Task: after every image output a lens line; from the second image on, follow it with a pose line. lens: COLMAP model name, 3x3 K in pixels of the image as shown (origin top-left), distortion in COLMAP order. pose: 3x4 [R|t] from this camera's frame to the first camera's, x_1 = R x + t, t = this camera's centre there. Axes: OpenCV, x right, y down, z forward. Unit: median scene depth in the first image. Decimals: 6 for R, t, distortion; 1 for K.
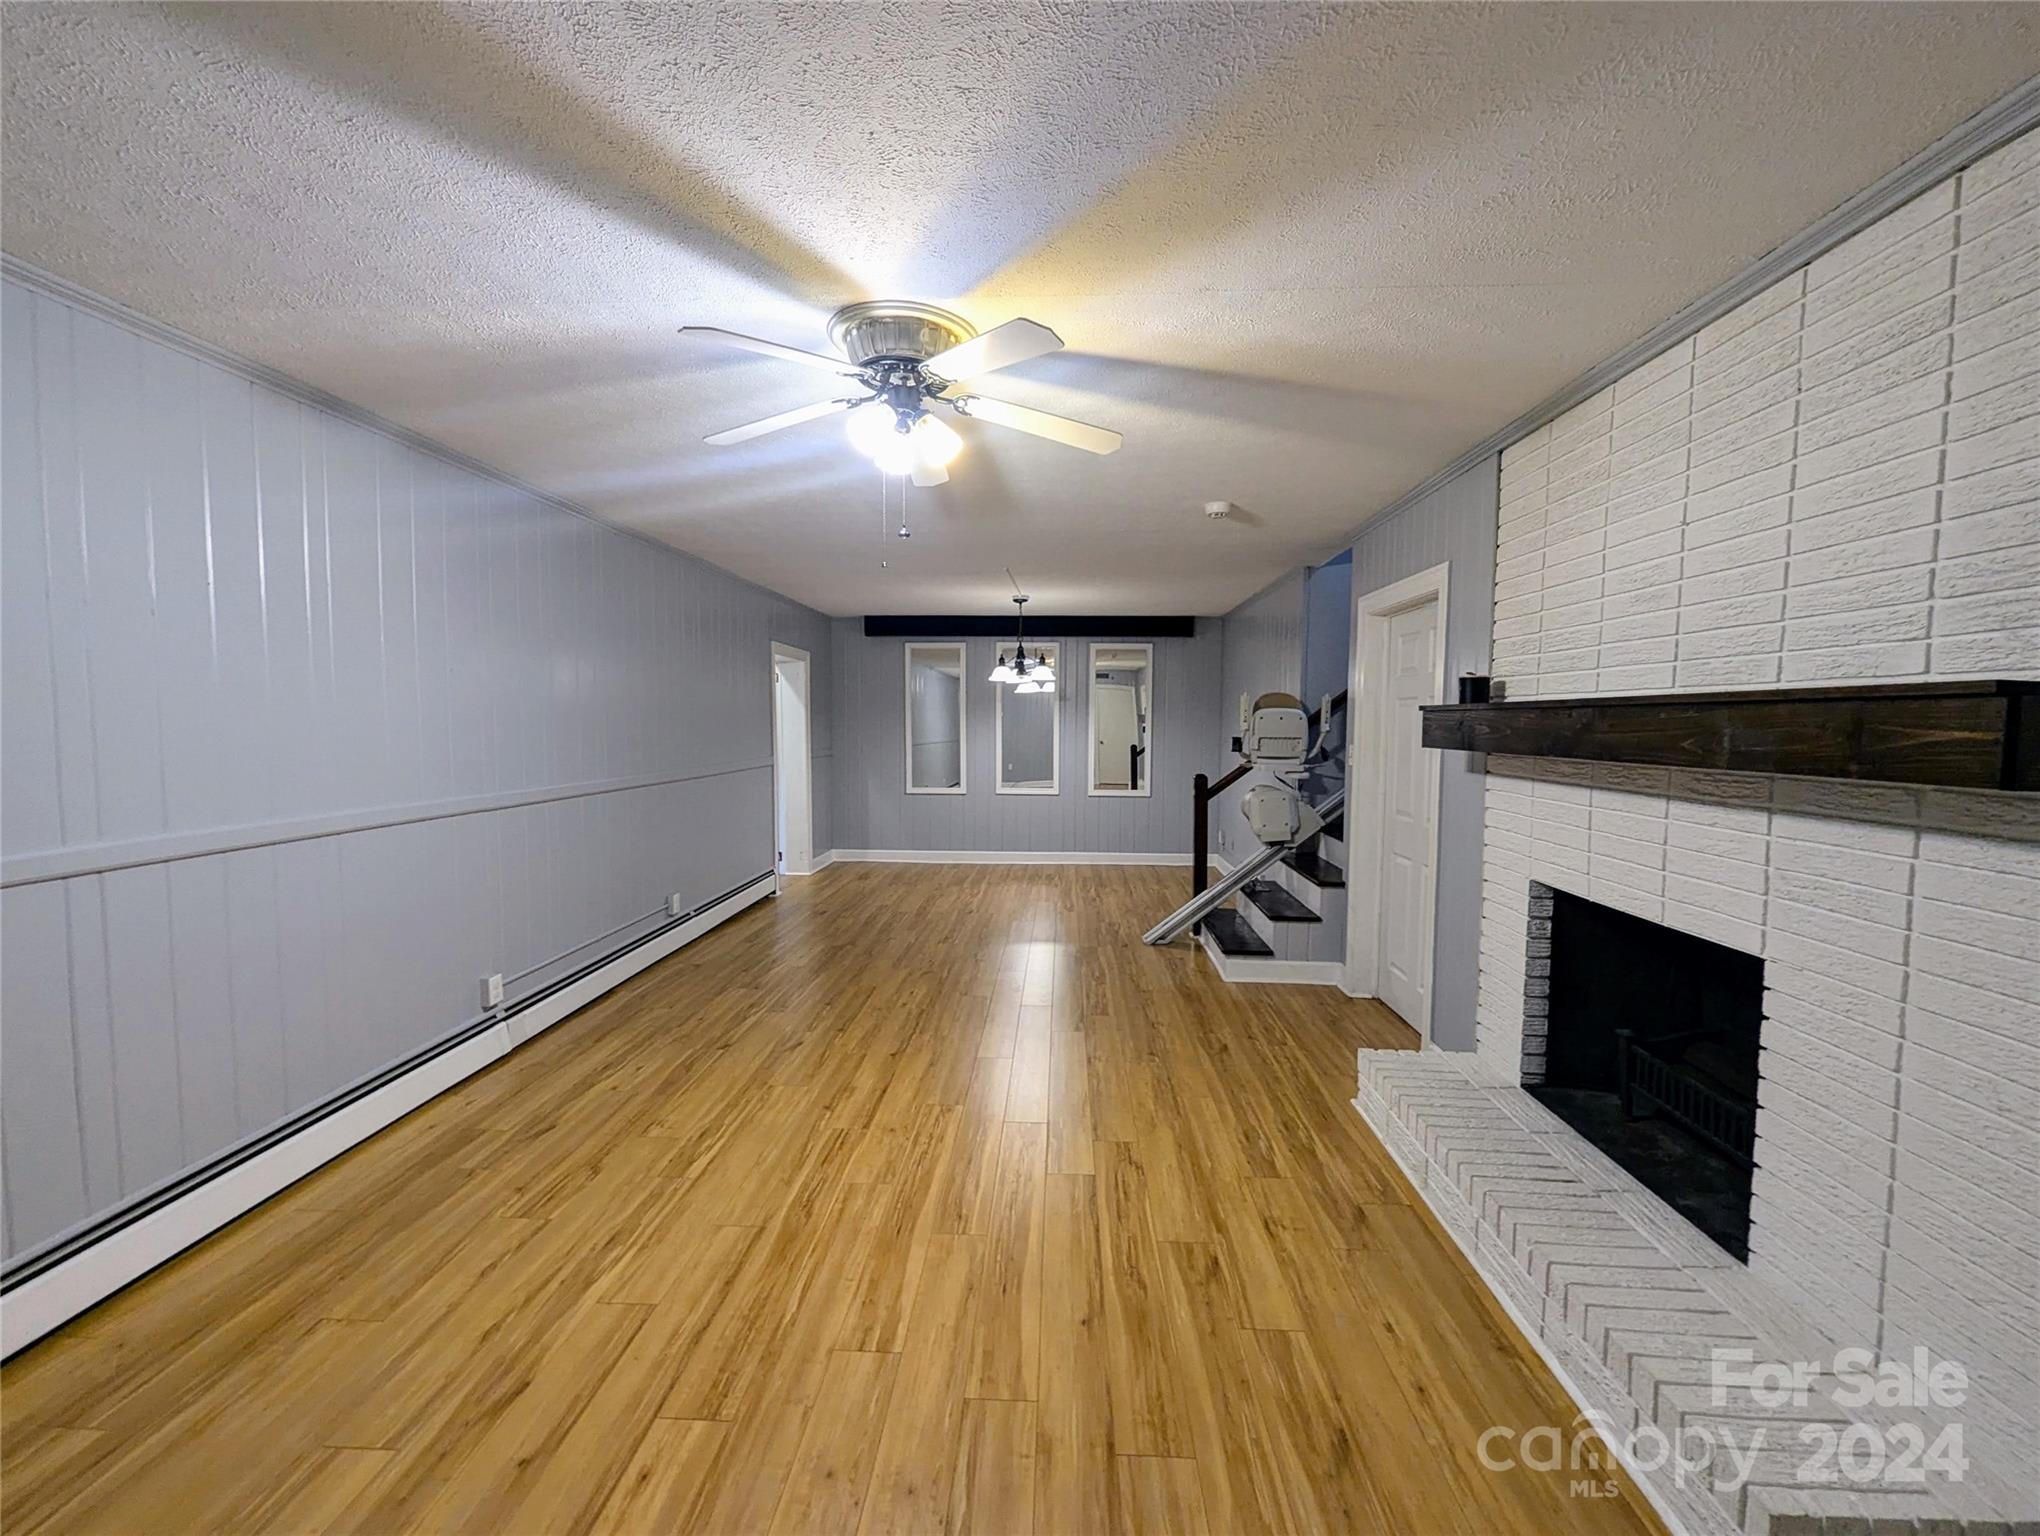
lens RADIAL K [[805.8, 0, 1026.9], [0, 805.8, 771.9], [0, 0, 1]] dist [0.001186, -0.000591]
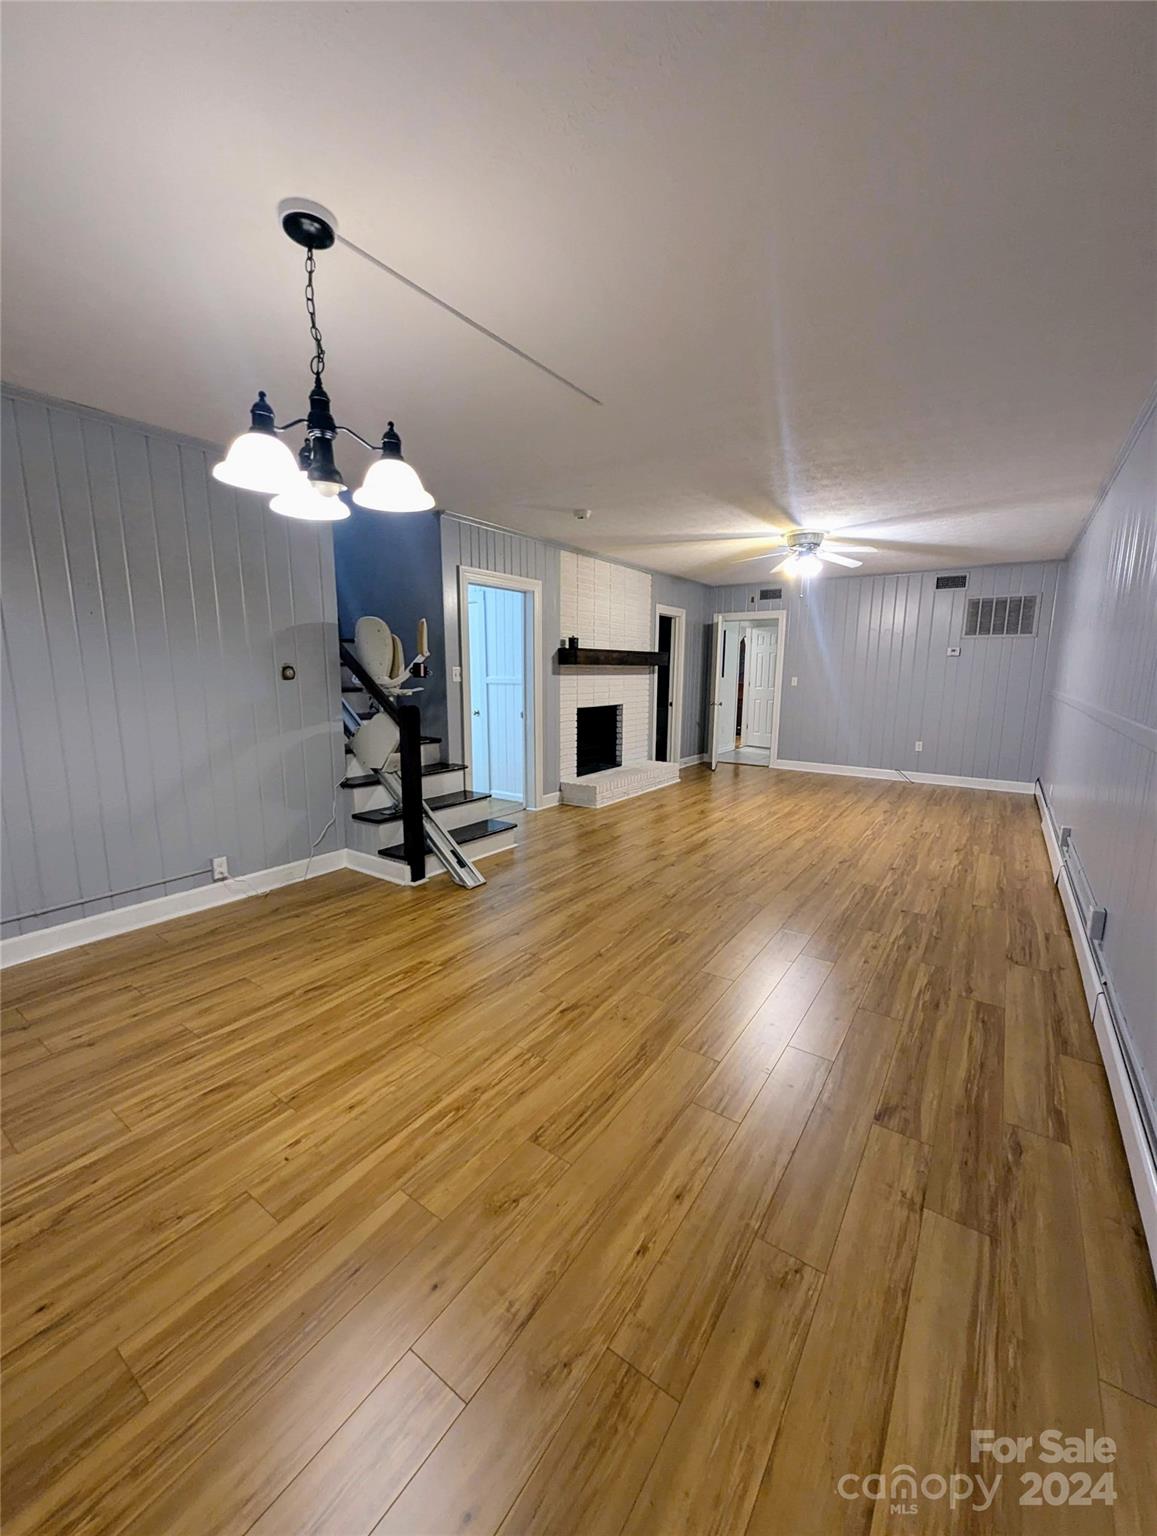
lens RADIAL K [[606.7, 0, 578.5], [0, 606.7, 768.0], [0, 0, 1]] dist [0.001186, -0.000591]
pose [[-0.845781, -0.093537, 0.525266, -0.589166], [0.026065, 0.976092, 0.215788, -0.135049], [-0.532893, 0.196201, -0.823123, 2.863825]]
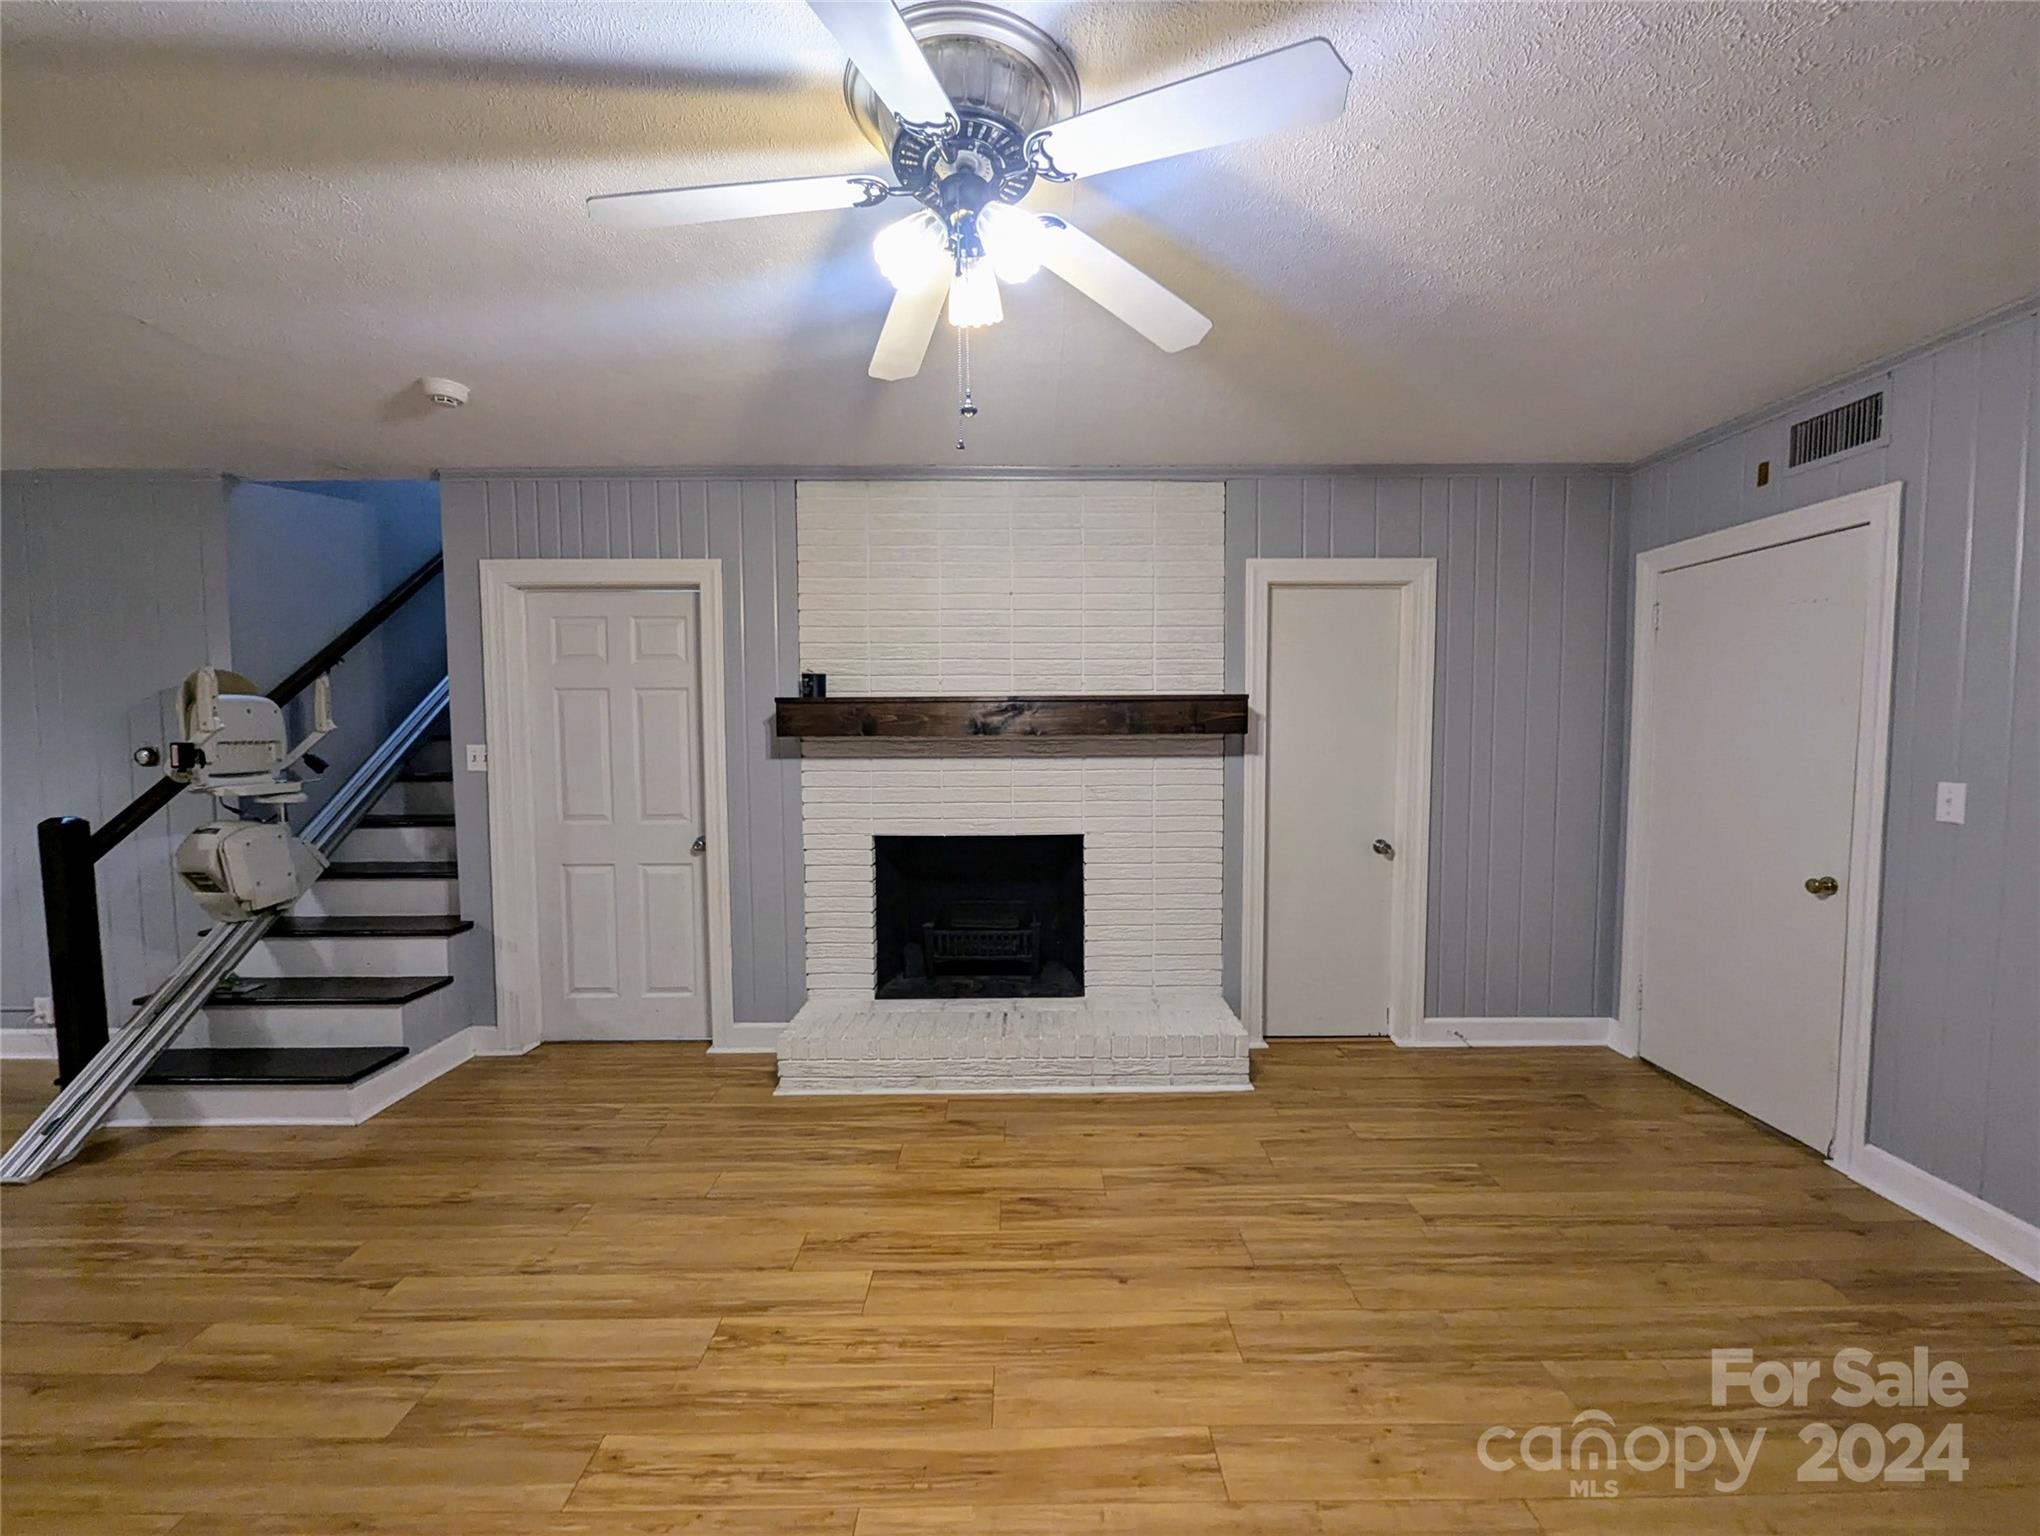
lens RADIAL K [[805.8, 0, 1026.9], [0, 805.8, 771.9], [0, 0, 1]] dist [0.001186, -0.000591]
pose [[-0.055025, -0.060166, 0.996671, -0.650549], [0.068970, 0.995570, 0.063907, -0.031838], [-0.996100, 0.072257, -0.050631, 0.800189]]
